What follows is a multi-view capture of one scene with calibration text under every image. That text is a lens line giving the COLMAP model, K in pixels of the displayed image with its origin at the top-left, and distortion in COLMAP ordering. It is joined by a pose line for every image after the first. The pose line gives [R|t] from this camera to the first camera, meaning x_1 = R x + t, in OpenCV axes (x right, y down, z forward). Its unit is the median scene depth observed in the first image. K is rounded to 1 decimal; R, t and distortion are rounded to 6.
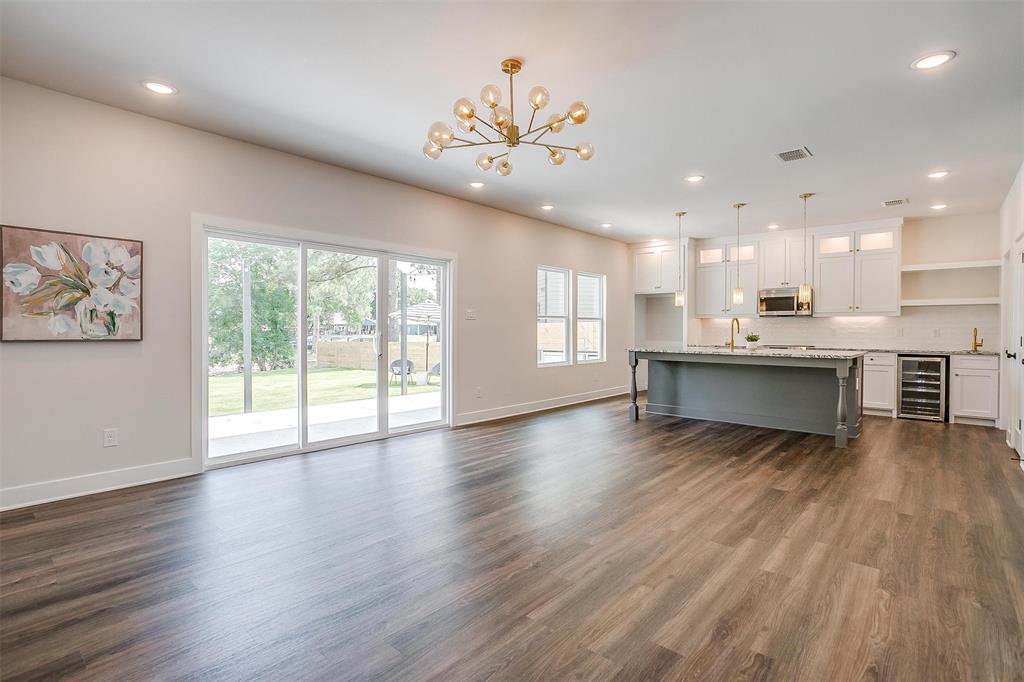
lens RADIAL K [[490.1, 0, 507.7], [0, 490.1, 332.7], [0, 0, 1]] dist [-0.052936, 0.027332]
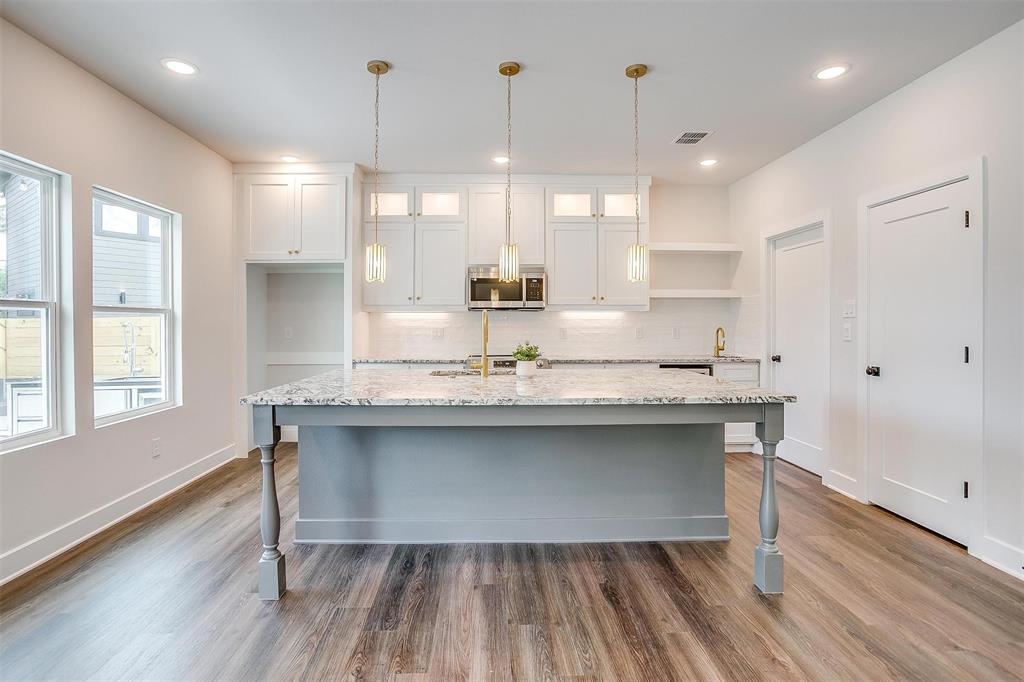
lens RADIAL K [[508.0, 0, 503.9], [0, 508.0, 324.6], [0, 0, 1]] dist [-0.053480, 0.031913]
pose [[0.720500, -0.006121, 0.693428, 0.138931], [0.009327, 0.999956, -0.000864, -0.017847], [-0.693392, 0.007090, 0.720526, 0.664717]]
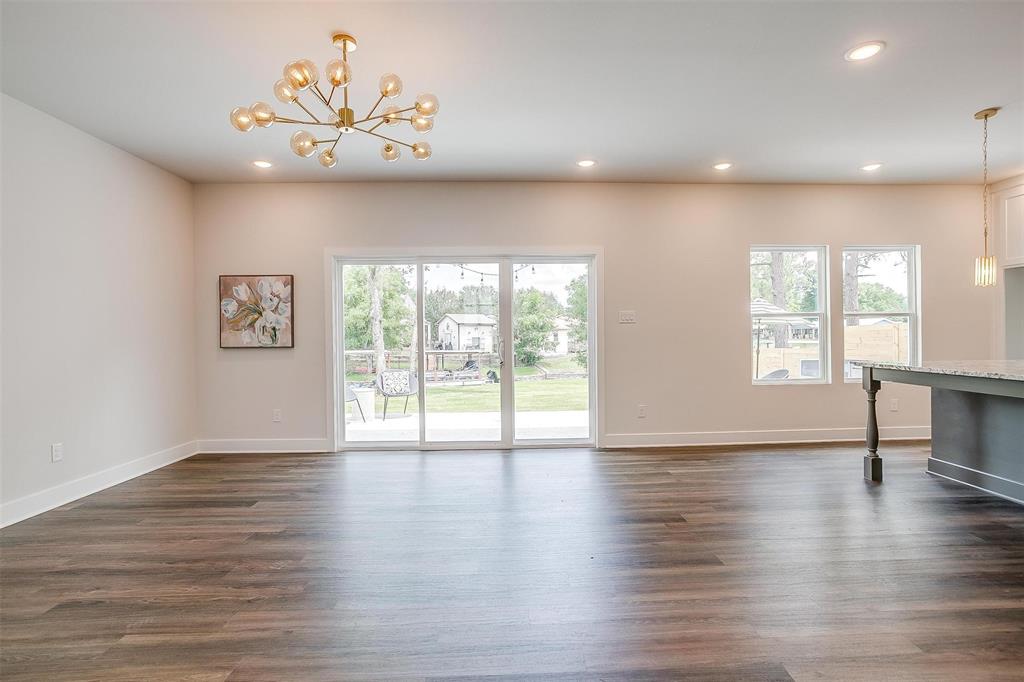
lens RADIAL K [[499.9, 0, 524.4], [0, 499.9, 337.8], [0, 0, 1]] dist [-0.048946, 0.026815]
pose [[0.697993, -0.009071, -0.716047, 0.418699], [0.009071, 0.999952, -0.003825, 0.000233], [0.716047, -0.003826, 0.698042, 0.285679]]
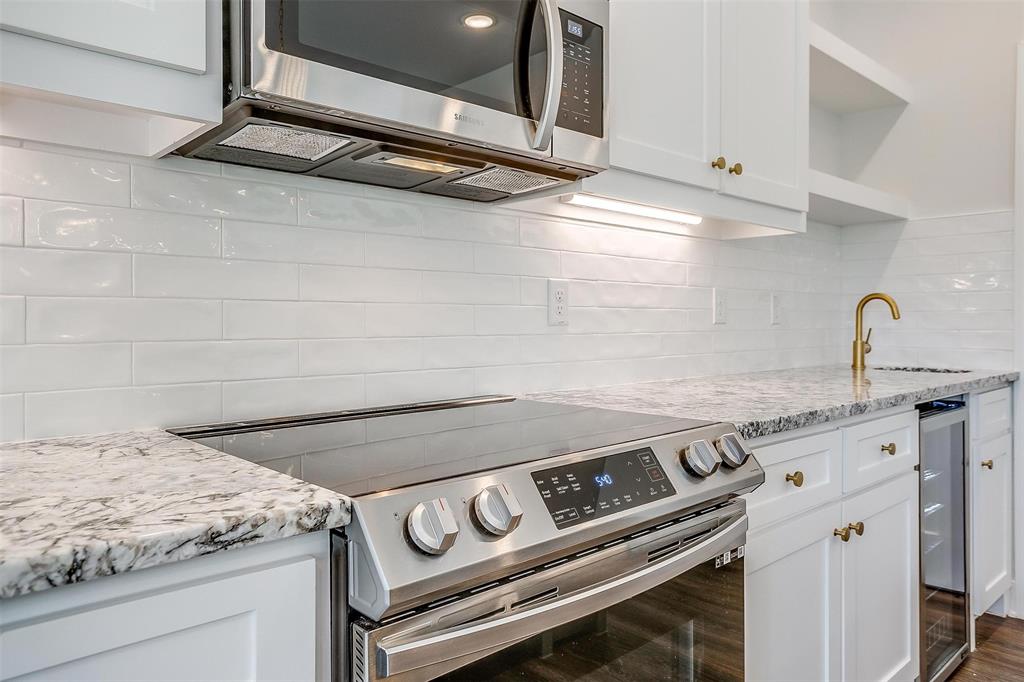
lens RADIAL K [[705.5, 0, 511.6], [0, 705.5, 319.3], [0, 0, 1]] dist [0.000240, 0.000006]
pose [[0.085904, -0.004929, 0.996291, 0.524926], [0.011908, 0.999921, 0.003920, 0.003354], [-0.996232, 0.011527, 0.085956, 1.234932]]
